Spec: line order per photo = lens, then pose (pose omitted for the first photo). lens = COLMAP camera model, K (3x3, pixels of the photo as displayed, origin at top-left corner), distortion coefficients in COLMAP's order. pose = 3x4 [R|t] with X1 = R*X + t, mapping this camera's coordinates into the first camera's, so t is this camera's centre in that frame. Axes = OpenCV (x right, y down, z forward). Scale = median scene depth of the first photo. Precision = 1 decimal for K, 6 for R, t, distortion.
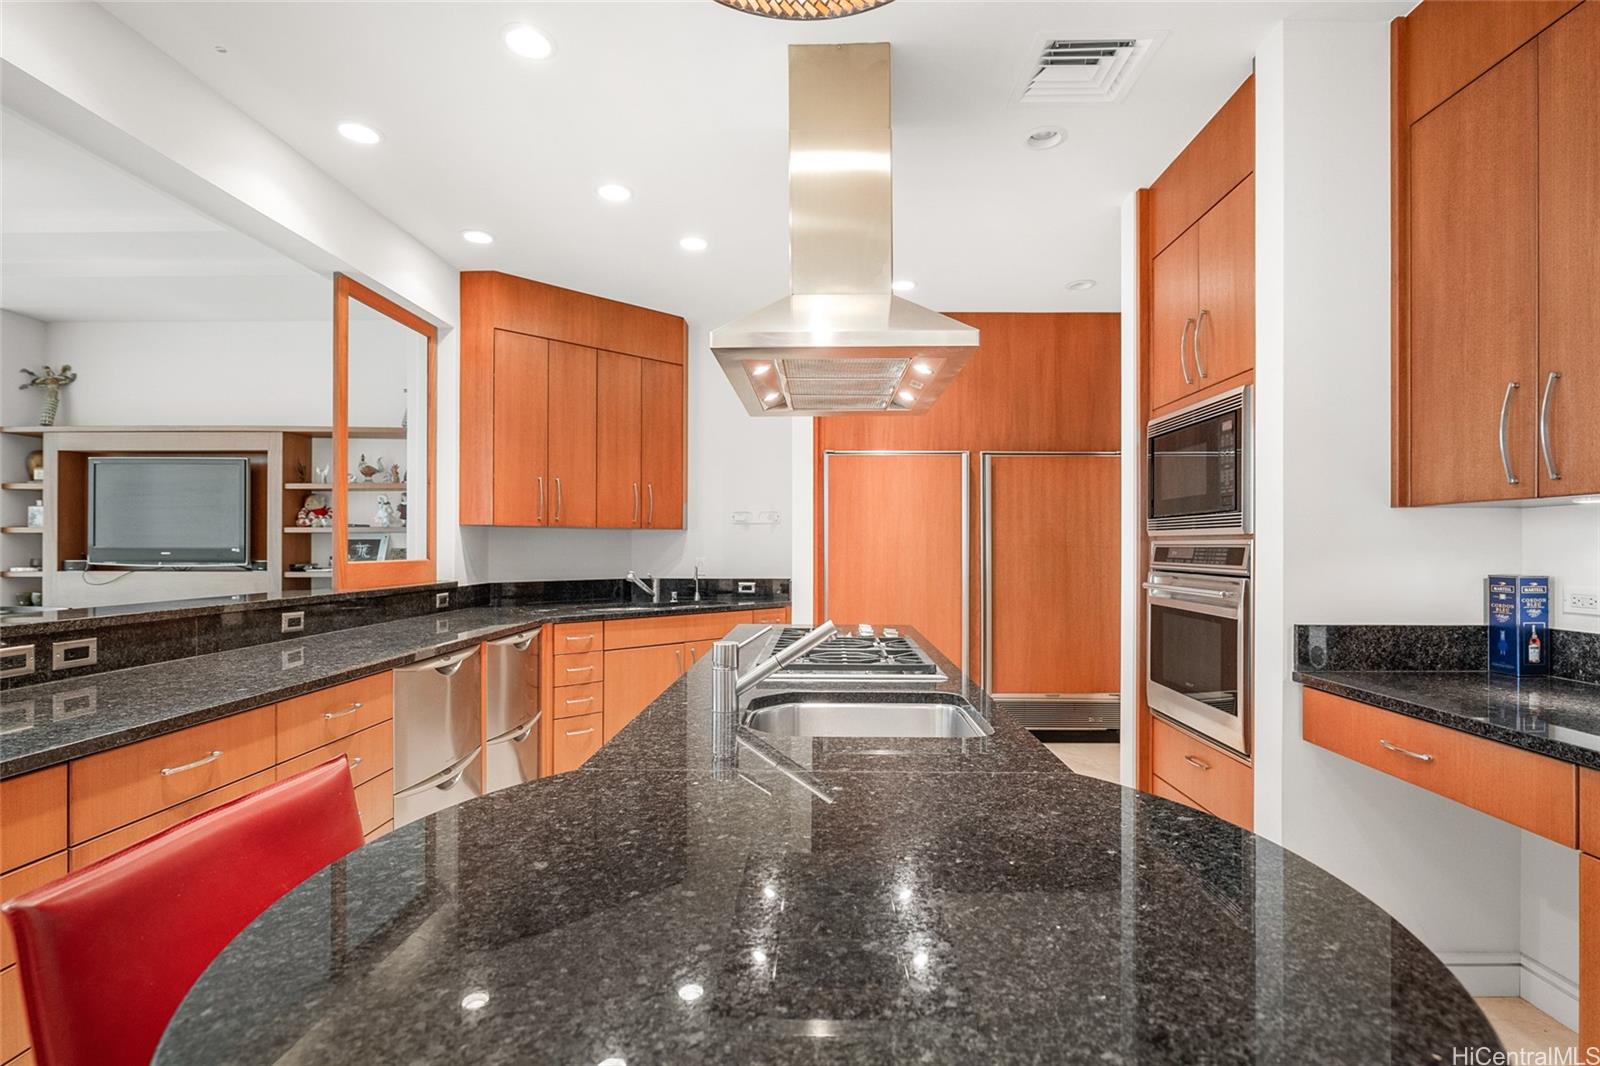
lens RADIAL K [[759.7, 0, 804.1], [0, 759.7, 544.8], [0, 0, 1]] dist [-0.002965, -0.000115]
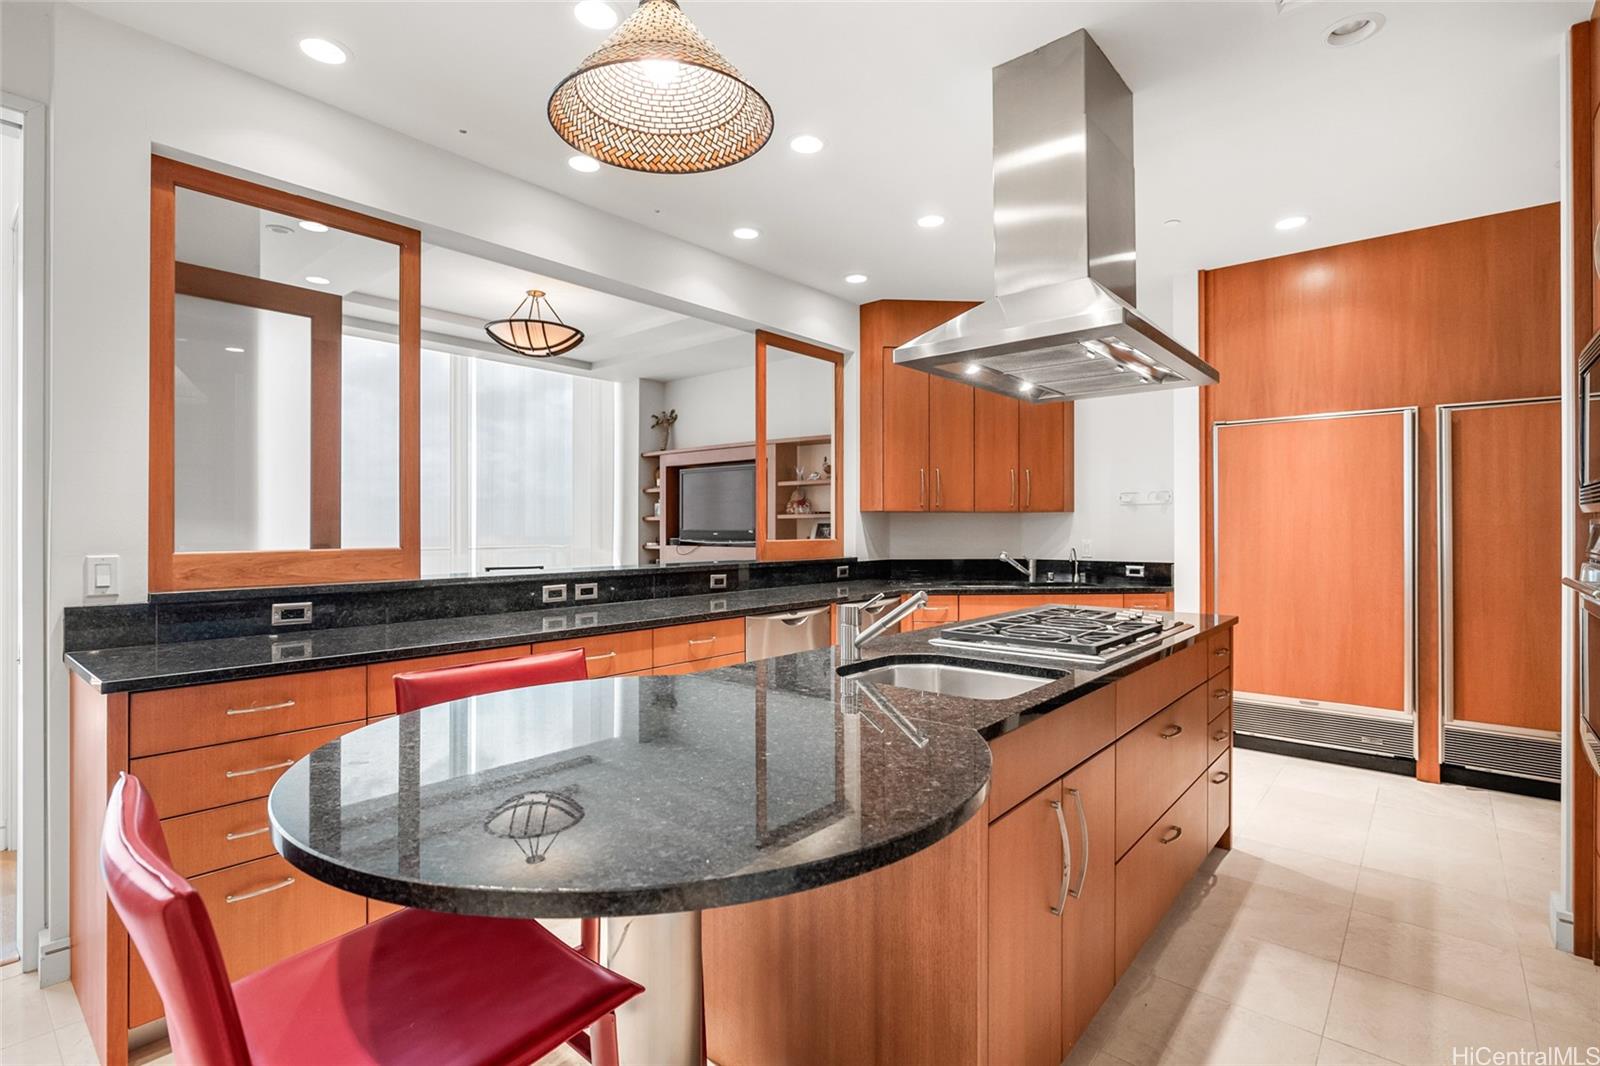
lens RADIAL K [[759.7, 0, 804.3], [0, 759.7, 525.8], [0, 0, 1]] dist [-0.002965, -0.000115]
pose [[0.772268, -0.004121, -0.635284, 0.228186], [0.003061, 0.999991, -0.002766, 0.000320], [0.635290, 0.000191, 0.772274, -0.007198]]
